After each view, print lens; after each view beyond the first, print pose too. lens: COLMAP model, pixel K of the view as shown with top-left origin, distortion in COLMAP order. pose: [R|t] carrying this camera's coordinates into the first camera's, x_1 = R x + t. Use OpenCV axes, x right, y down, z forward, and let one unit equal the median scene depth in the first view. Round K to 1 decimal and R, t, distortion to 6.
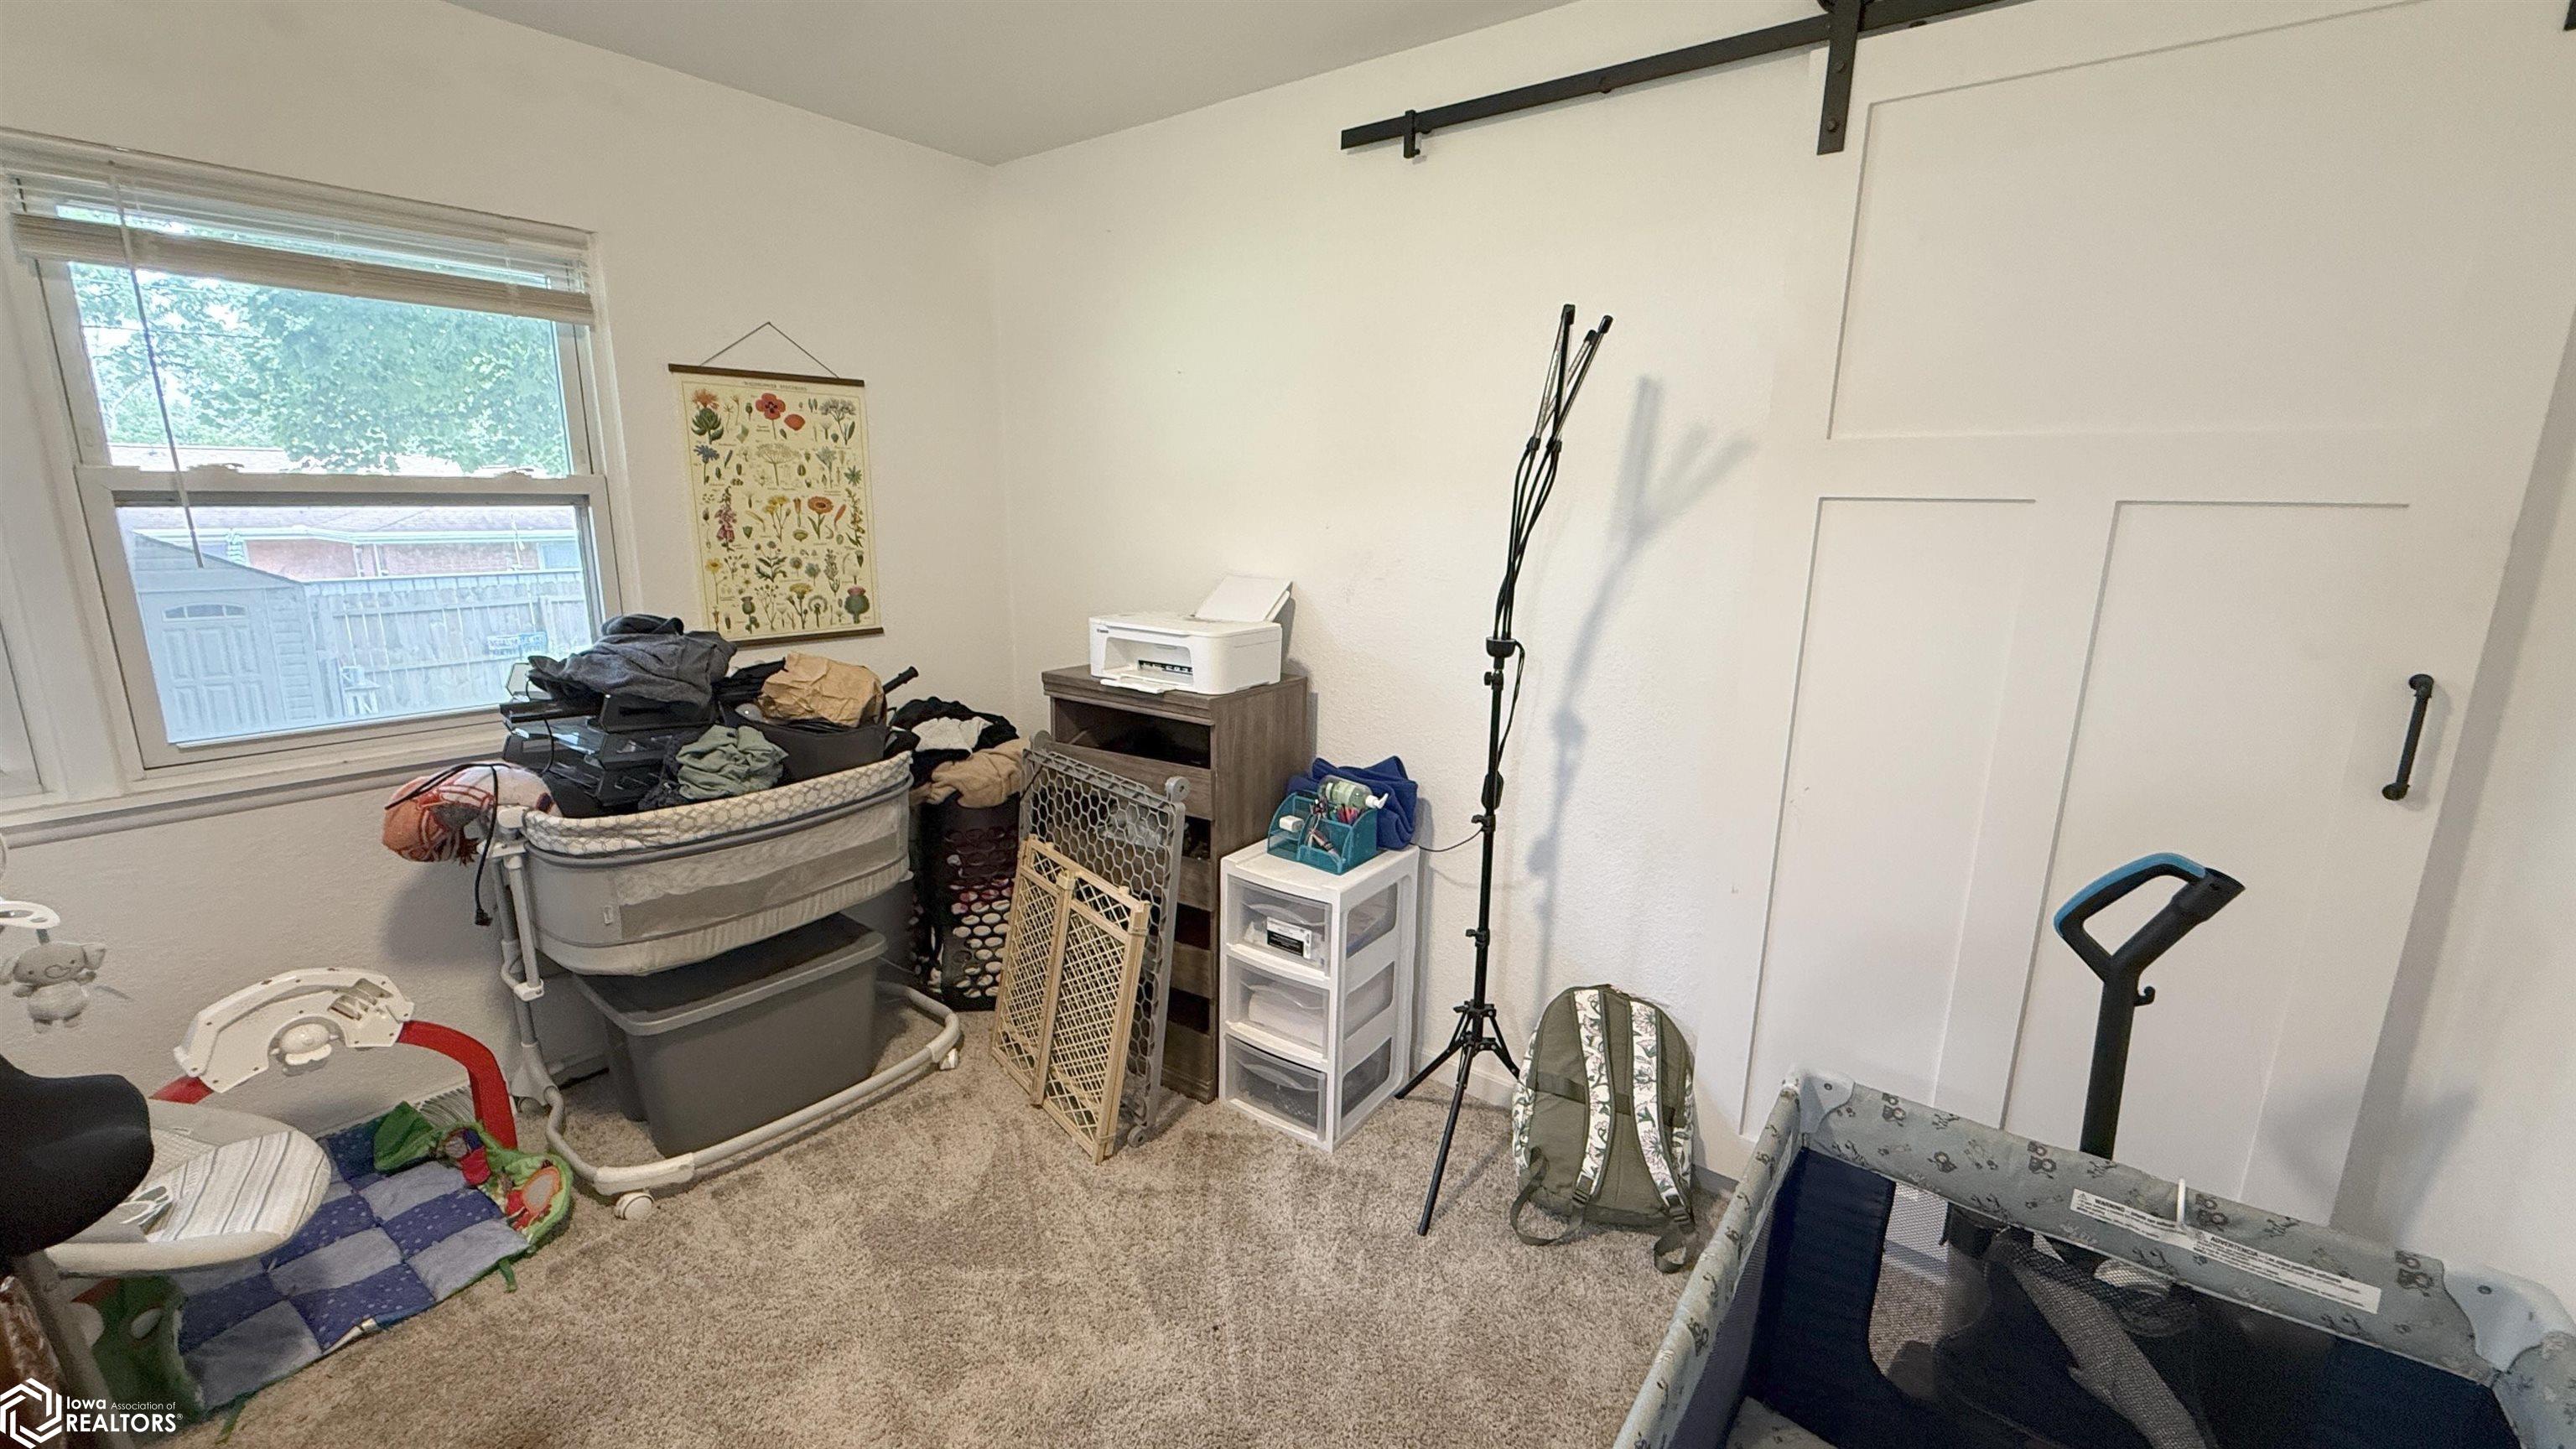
lens RADIAL K [[1028.8, 0, 1279.4], [0, 1028.8, 725.4], [0, 0, 1]] dist [-0.000439, -0.000011]
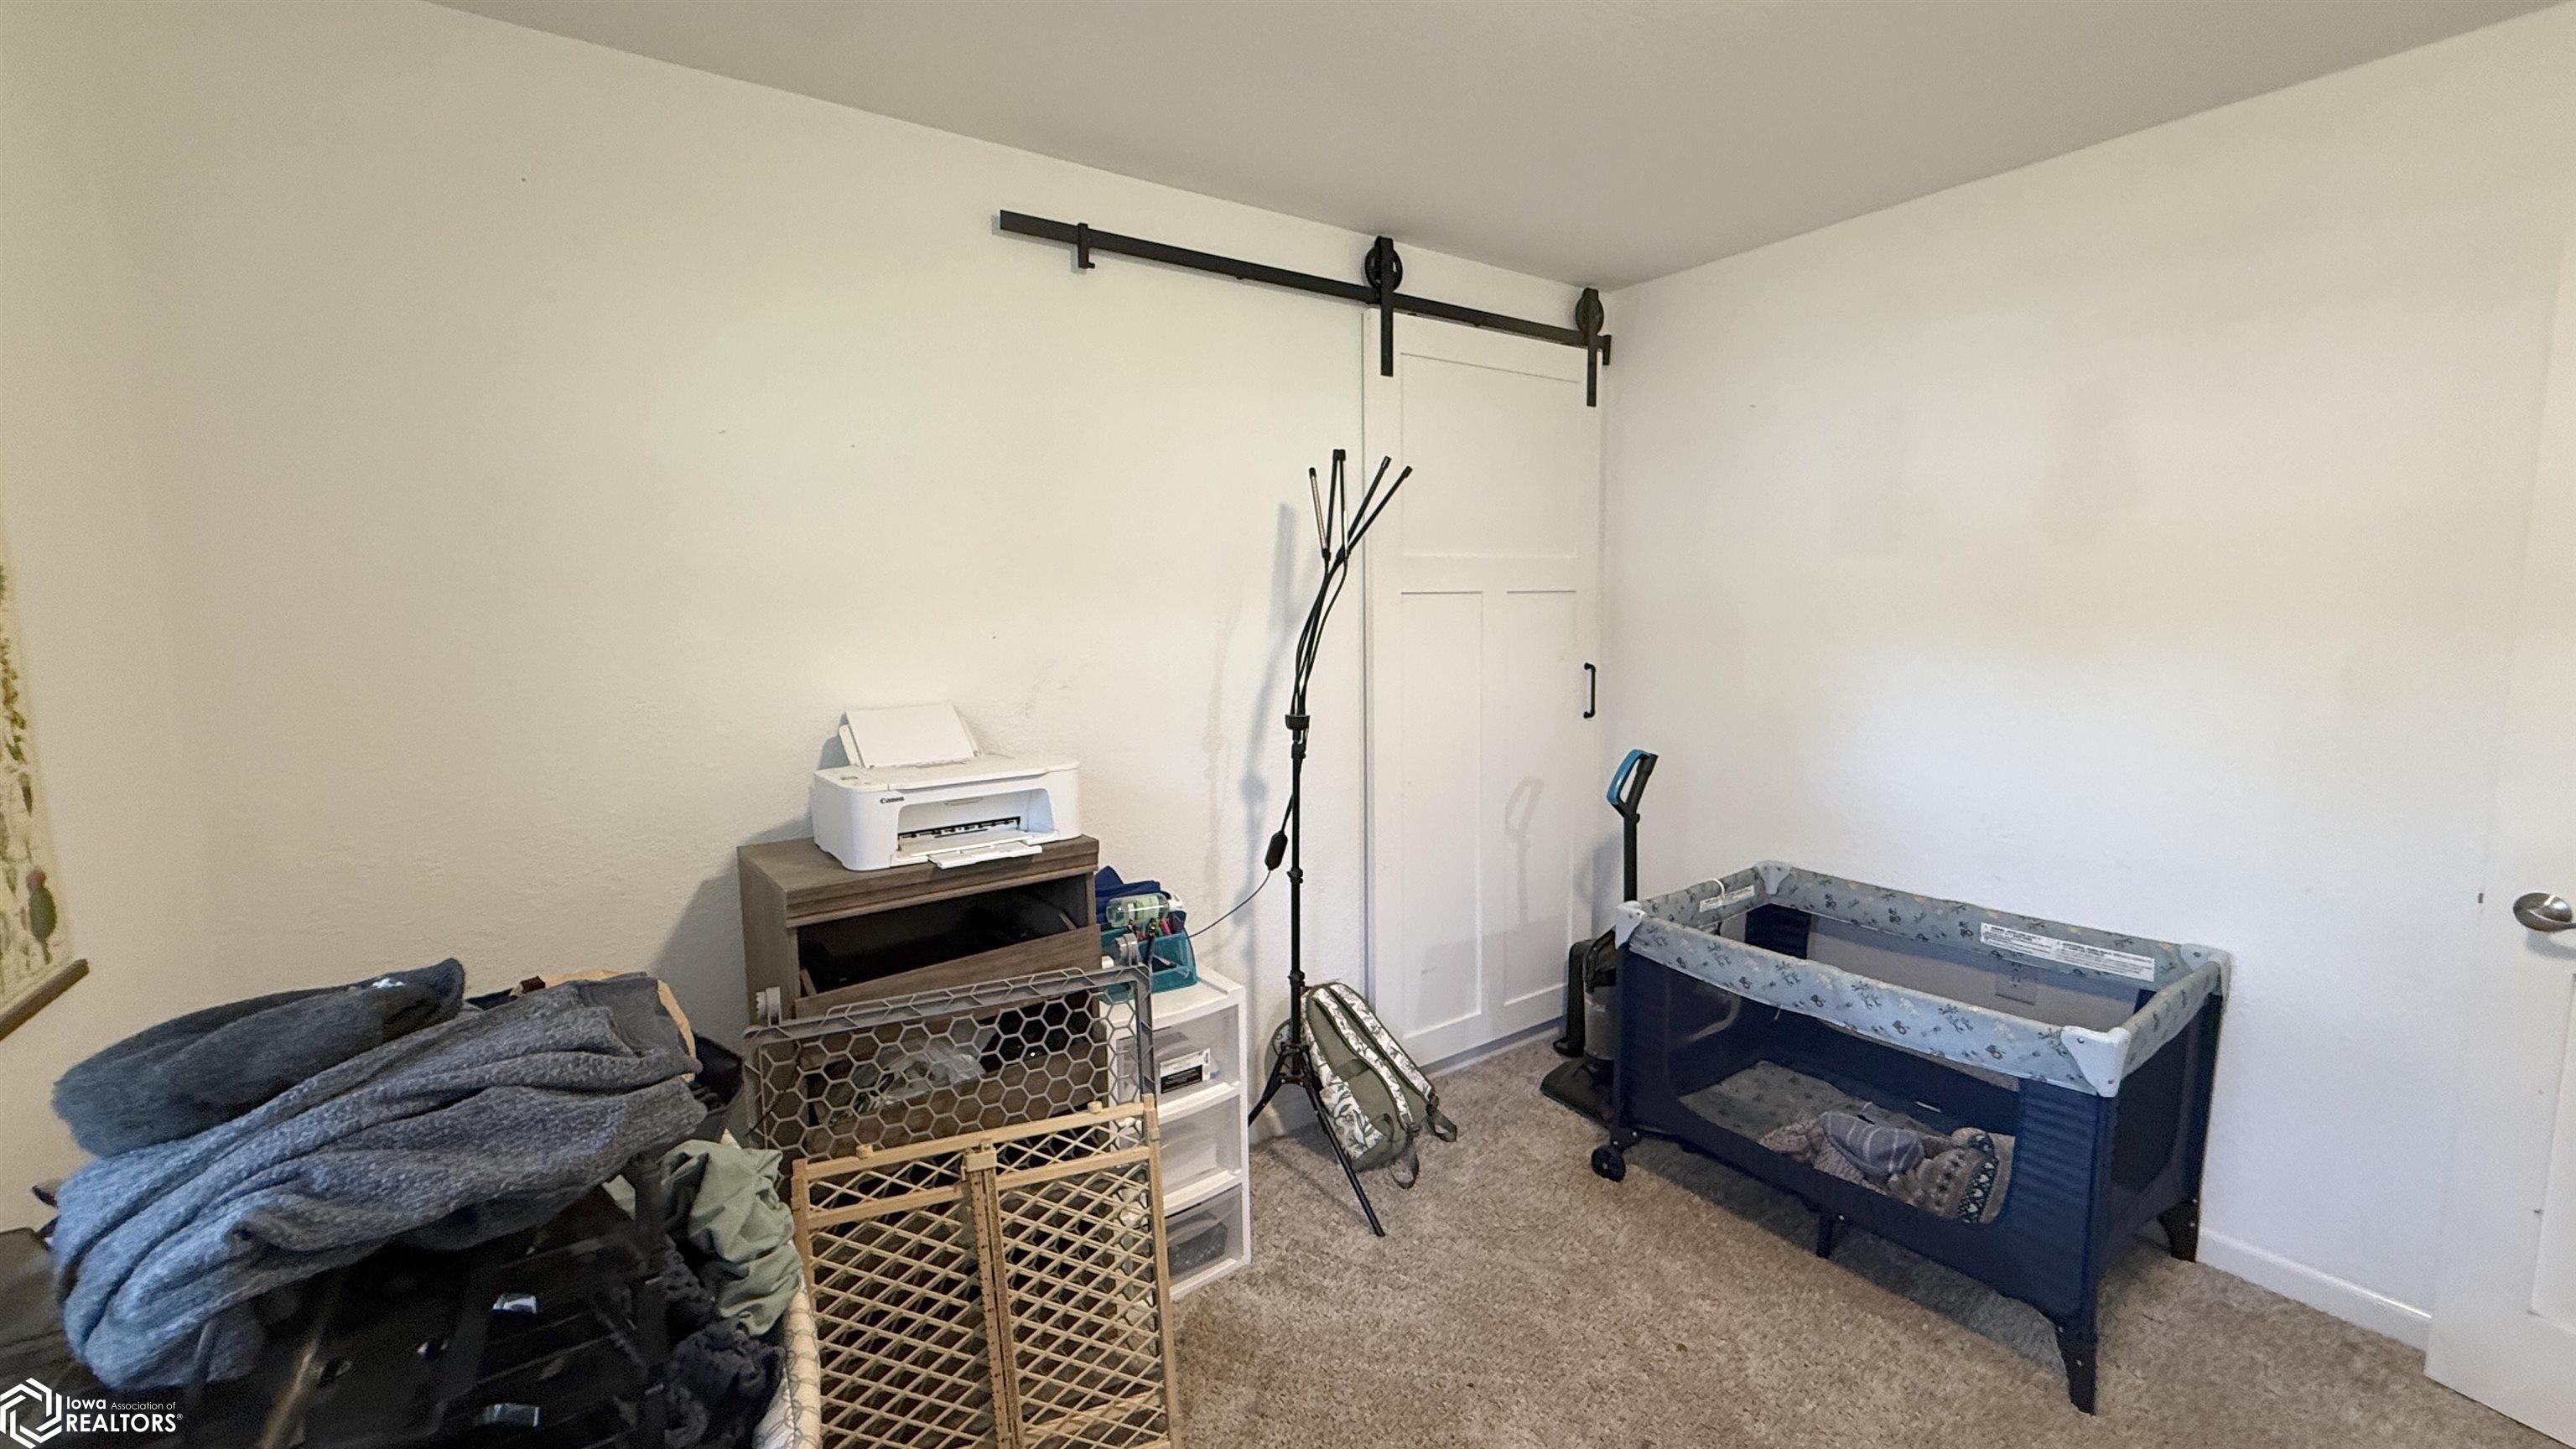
lens RADIAL K [[1028.8, 0, 1279.4], [0, 1028.8, 725.4], [0, 0, 1]] dist [-0.000439, -0.000011]
pose [[0.297287, -0.133838, 0.945361, -0.834850], [0.227208, 0.971600, 0.066103, -0.142704], [-0.927360, 0.195142, 0.319253, 0.595569]]
